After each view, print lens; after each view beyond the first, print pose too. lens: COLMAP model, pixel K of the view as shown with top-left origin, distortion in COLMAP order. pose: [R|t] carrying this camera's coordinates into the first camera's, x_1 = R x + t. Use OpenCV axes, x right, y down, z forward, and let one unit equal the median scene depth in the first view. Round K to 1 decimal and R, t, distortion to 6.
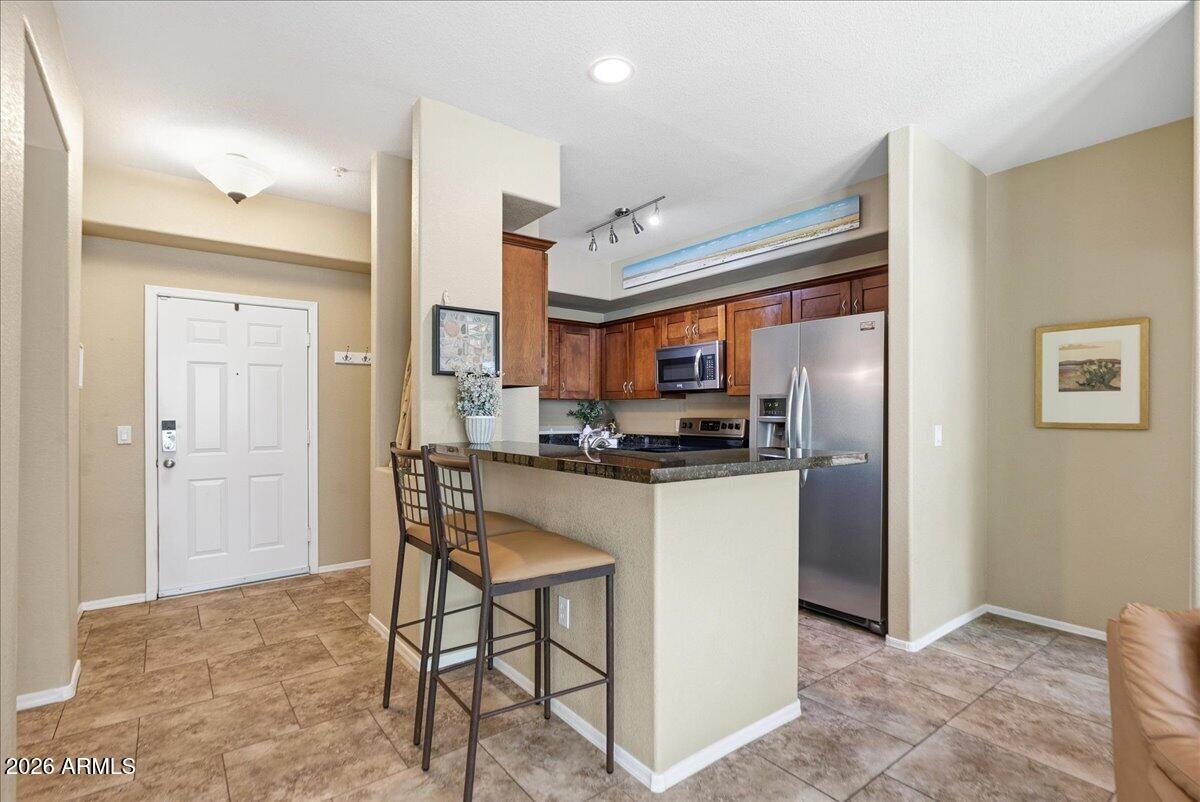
lens RADIAL K [[567.5, 0, 601.4], [0, 567.5, 416.5], [0, 0, 1]] dist [-0.001939, 0.000828]
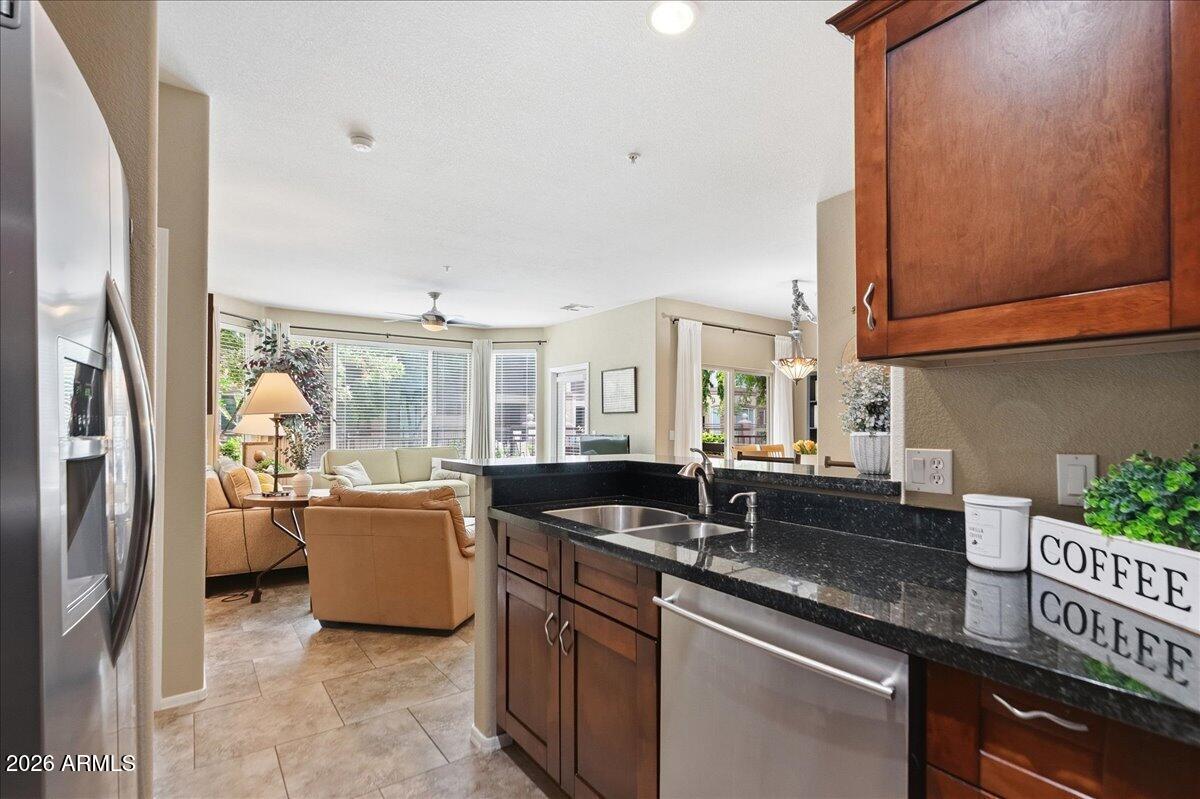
lens RADIAL K [[575.4, 0, 600.2], [0, 575.4, 412.4], [0, 0, 1]] dist [0.001452, 0.000940]
pose [[-0.999198, -0.009133, 0.038993, 0.062843], [-0.009815, 0.999802, -0.017331, -0.010493], [-0.038827, -0.017700, -0.999089, 1.244170]]
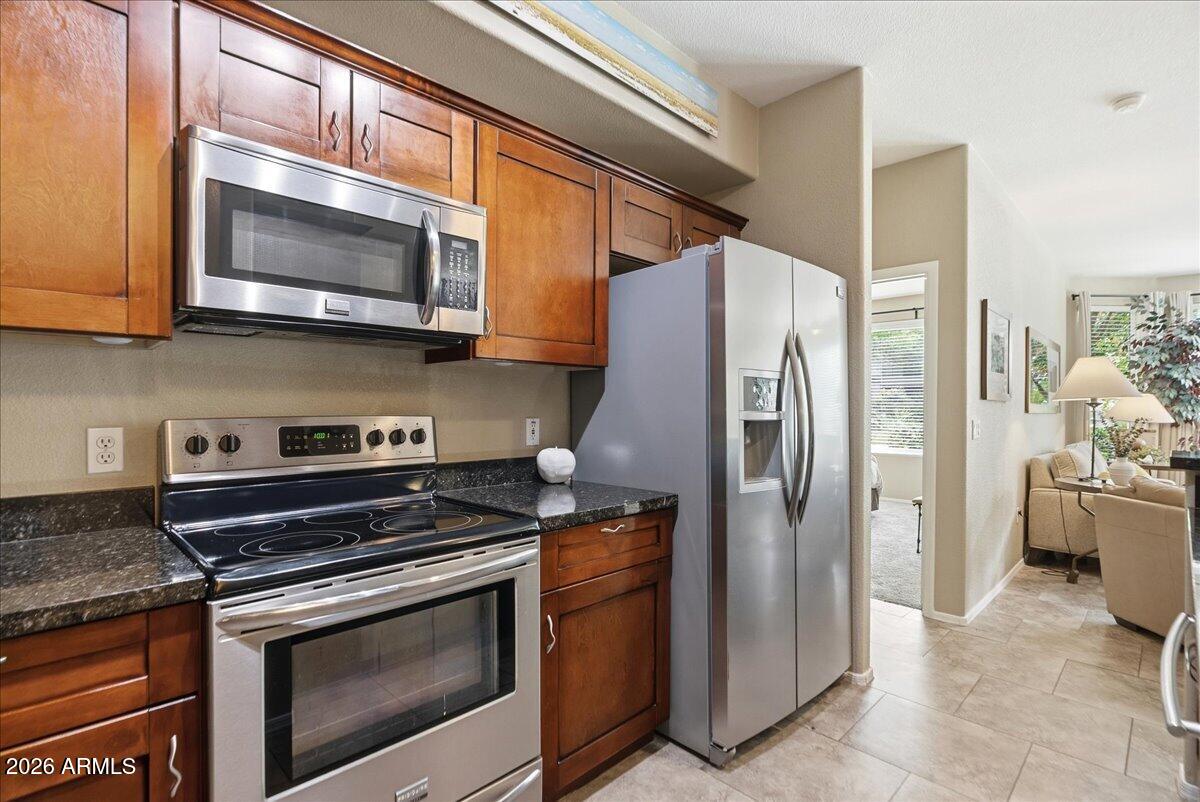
lens RADIAL K [[571.9, 0, 603.6], [0, 571.9, 403.2], [0, 0, 1]] dist [0.000744, 0.000884]
pose [[-0.131146, -0.009454, 0.991318, -0.226337], [-0.008959, 0.999925, 0.008351, -0.012879], [-0.991323, -0.007786, -0.131221, 1.222010]]
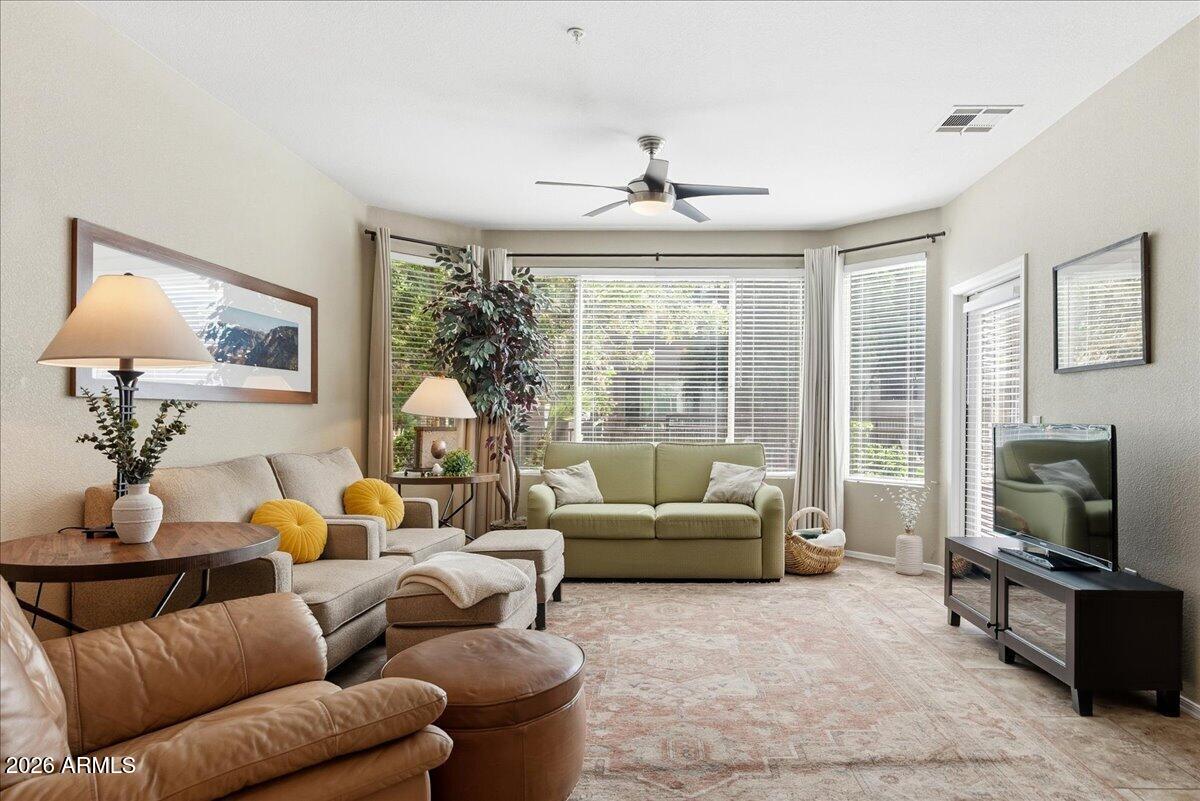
lens RADIAL K [[680.8, 0, 658.9], [0, 680.8, 402.4], [0, 0, 1]] dist [0.004535, 0.000594]
pose [[-0.783411, -0.004057, 0.621491, -0.030720], [-0.011810, 0.999895, -0.008359, 0.016629], [-0.621392, -0.013888, -0.783377, 0.301718]]
